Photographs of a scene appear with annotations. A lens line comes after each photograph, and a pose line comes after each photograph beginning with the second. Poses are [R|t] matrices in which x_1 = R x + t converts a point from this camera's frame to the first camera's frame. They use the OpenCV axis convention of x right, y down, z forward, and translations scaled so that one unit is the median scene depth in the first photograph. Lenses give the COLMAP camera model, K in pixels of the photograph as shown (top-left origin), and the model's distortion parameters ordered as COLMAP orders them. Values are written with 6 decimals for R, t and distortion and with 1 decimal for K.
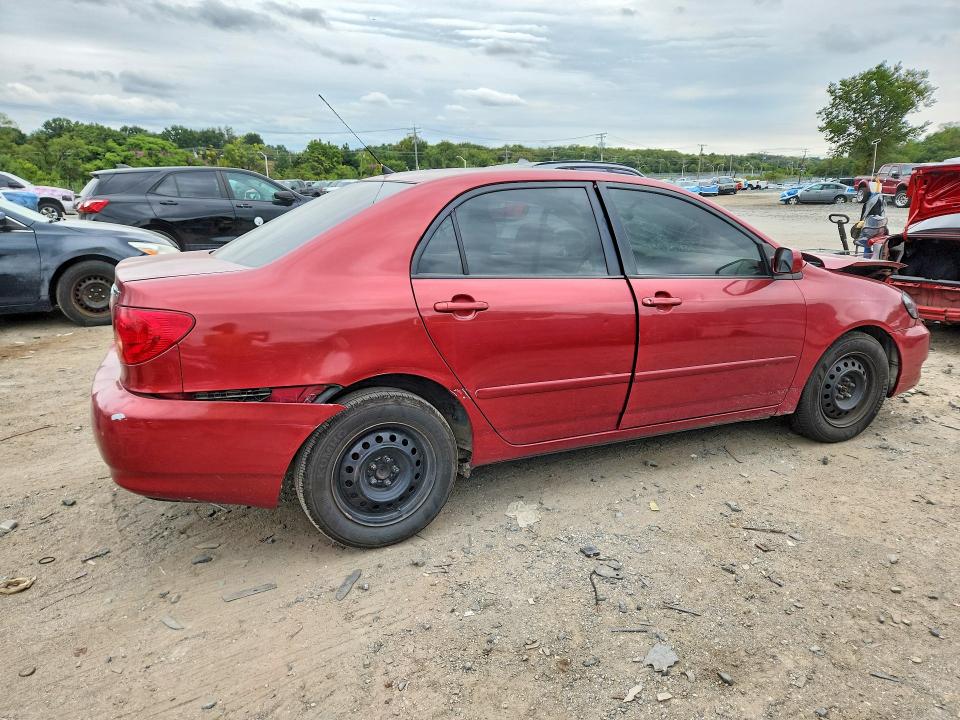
lens RADIAL K [[742.8, 0, 480.0], [0, 742.8, 360.0], [0, 0, 1]] dist [0.013474, 0.001926]
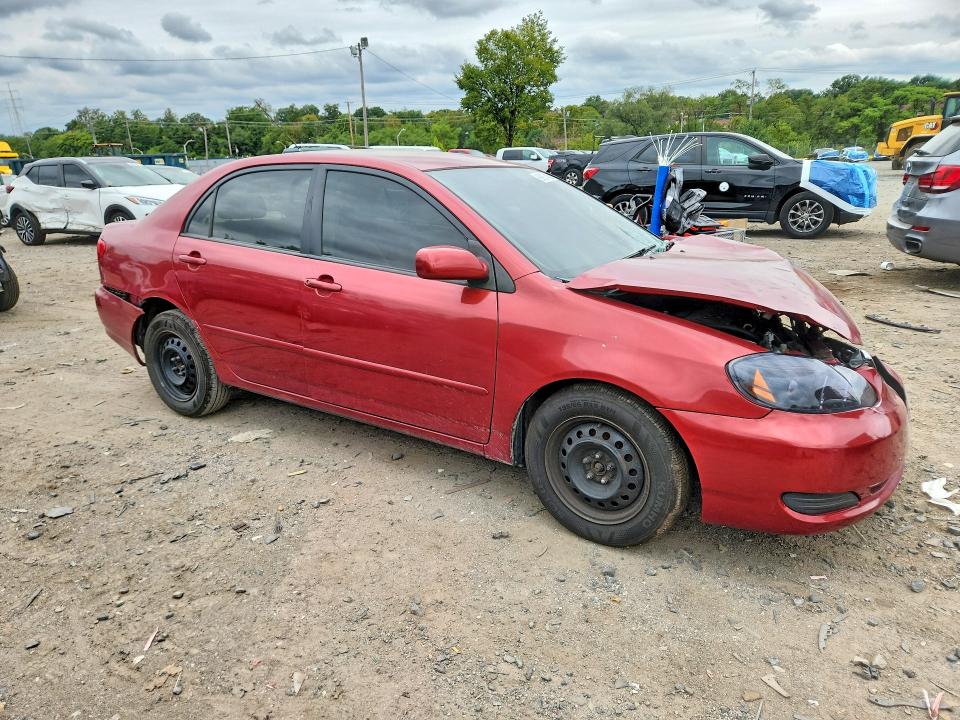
lens RADIAL K [[781.2, 0, 480.0], [0, 781.2, 360.0], [0, 0, 1]] dist [0.025754, -0.040619]
pose [[0.427018, 0.218033, -0.877564, 0.582579], [-0.176530, 0.971922, 0.155578, -0.081356], [0.886844, 0.088482, 0.453517, 0.321265]]
